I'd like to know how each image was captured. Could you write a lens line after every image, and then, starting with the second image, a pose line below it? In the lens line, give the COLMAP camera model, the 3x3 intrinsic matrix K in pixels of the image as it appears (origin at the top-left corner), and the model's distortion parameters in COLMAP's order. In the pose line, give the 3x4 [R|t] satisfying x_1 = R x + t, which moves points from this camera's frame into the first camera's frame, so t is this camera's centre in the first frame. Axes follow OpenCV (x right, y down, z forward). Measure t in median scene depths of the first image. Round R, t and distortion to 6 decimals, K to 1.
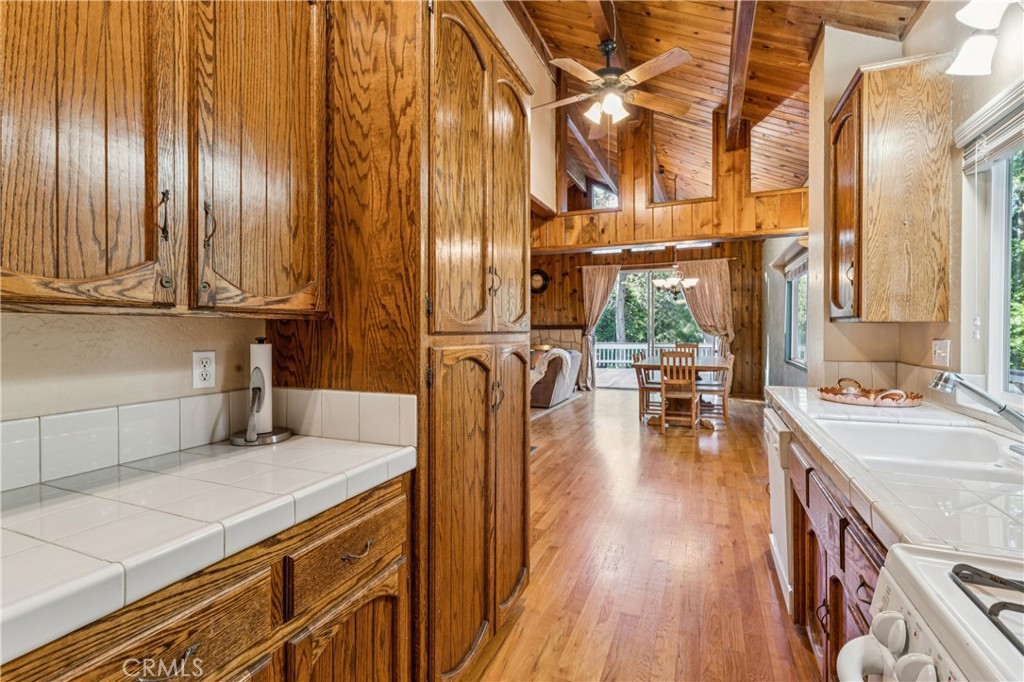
lens RADIAL K [[463.6, 0, 512.0], [0, 463.6, 341.0], [0, 0, 1]] dist [0.001898, 0.000241]
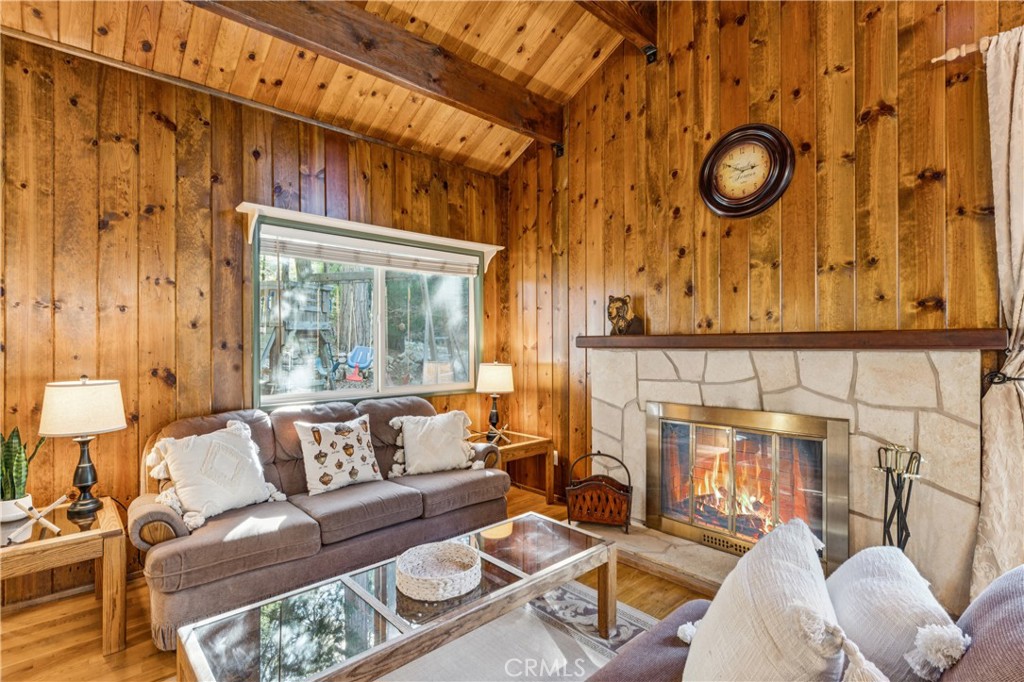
lens RADIAL K [[486.4, 0, 511.6], [0, 486.4, 344.8], [0, 0, 1]] dist [-0.002253, -0.000147]
pose [[0.908103, -0.001908, -0.418742, 0.052061], [-0.006956, 0.999783, -0.019641, -0.021939], [0.418688, 0.020748, 0.907893, 0.723992]]
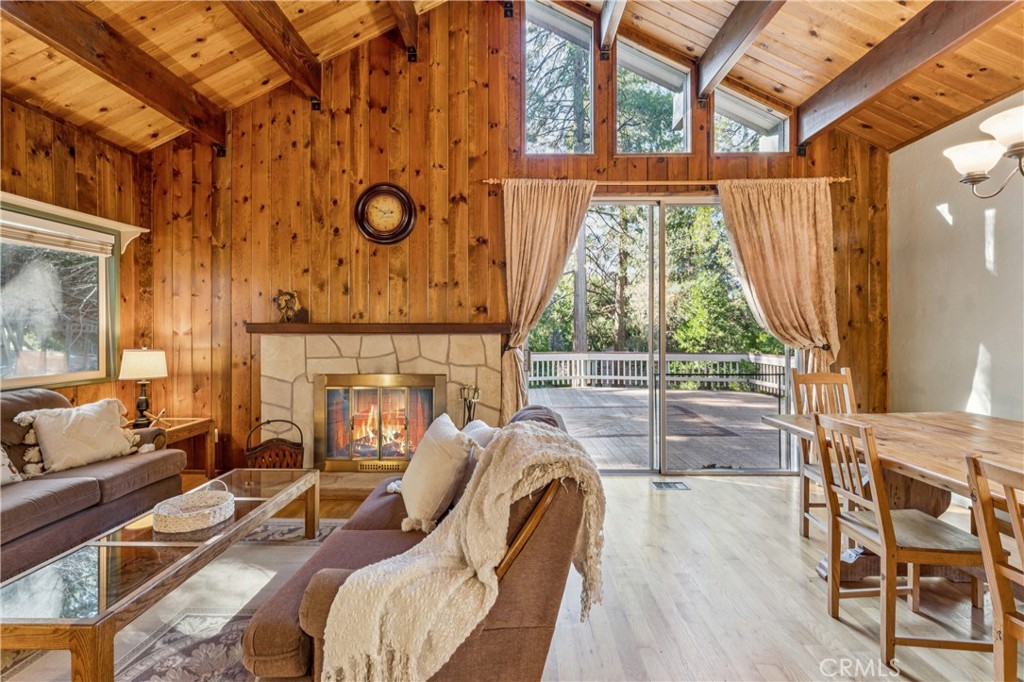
lens RADIAL K [[463.6, 0, 512.0], [0, 463.6, 341.0], [0, 0, 1]] dist [0.001898, 0.000241]
pose [[0.927443, -0.006203, 0.373914, 0.005329], [0.006930, 0.999976, -0.000602, -0.018604], [-0.373901, 0.003150, 0.927463, 0.620101]]
